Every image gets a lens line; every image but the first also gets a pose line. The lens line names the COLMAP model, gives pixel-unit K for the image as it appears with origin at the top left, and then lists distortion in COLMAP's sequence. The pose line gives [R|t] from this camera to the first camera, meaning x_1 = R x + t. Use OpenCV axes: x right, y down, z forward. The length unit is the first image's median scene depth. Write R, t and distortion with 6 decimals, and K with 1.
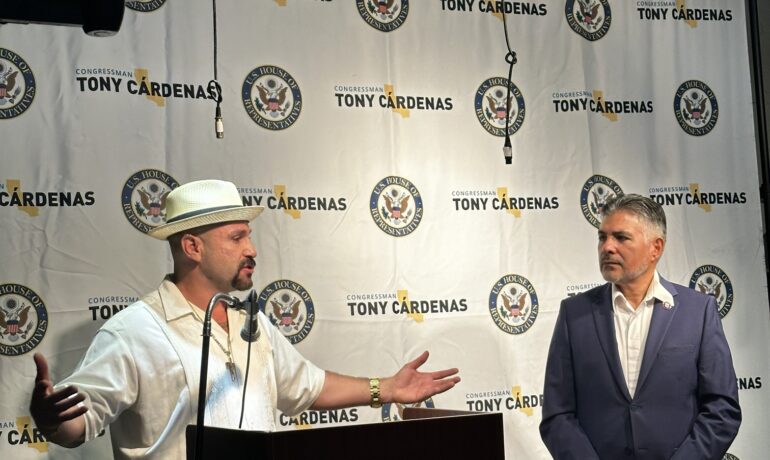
lens RADIAL K [[1515.2, 0, 370.7], [0, 1515.2, 229.4], [0, 0, 1]] dist [0.212131, 0.000000]
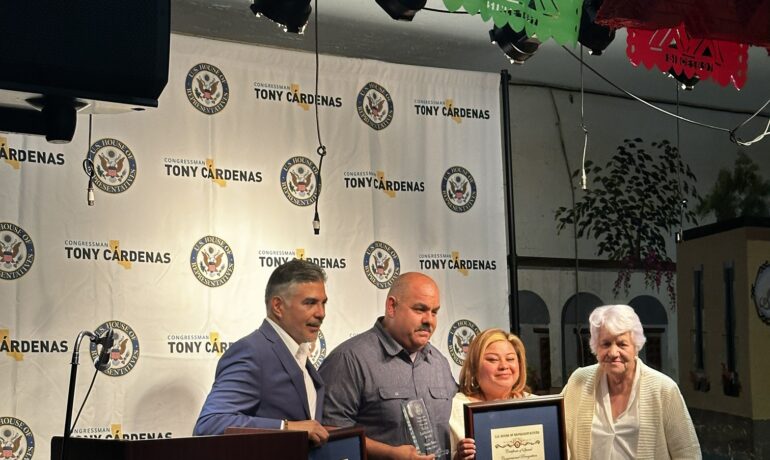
lens RADIAL K [[1515.2, 0, 372.5], [0, 1515.2, 227.9], [0, 0, 1]] dist [0.212131, 0.000000]
pose [[0.986453, 0.044425, 0.157913, -0.047750], [-0.039324, 0.998603, -0.035285, -0.004501], [-0.159260, 0.028598, 0.986822, -0.190415]]
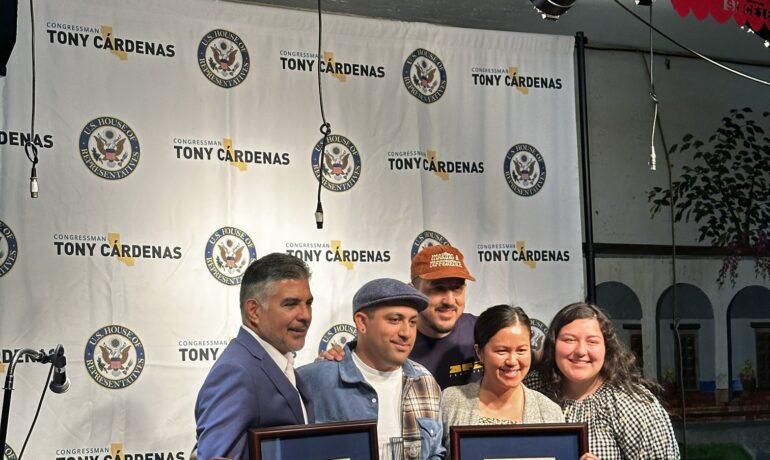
lens RADIAL K [[1515.2, 0, 382.9], [0, 1515.2, 233.4], [0, 0, 1]] dist [0.212131, 0.000000]
pose [[0.996738, 0.034903, 0.072765, 0.044380], [-0.034109, 0.999345, -0.012130, -0.021612], [-0.073140, 0.009609, 0.997275, -0.044357]]
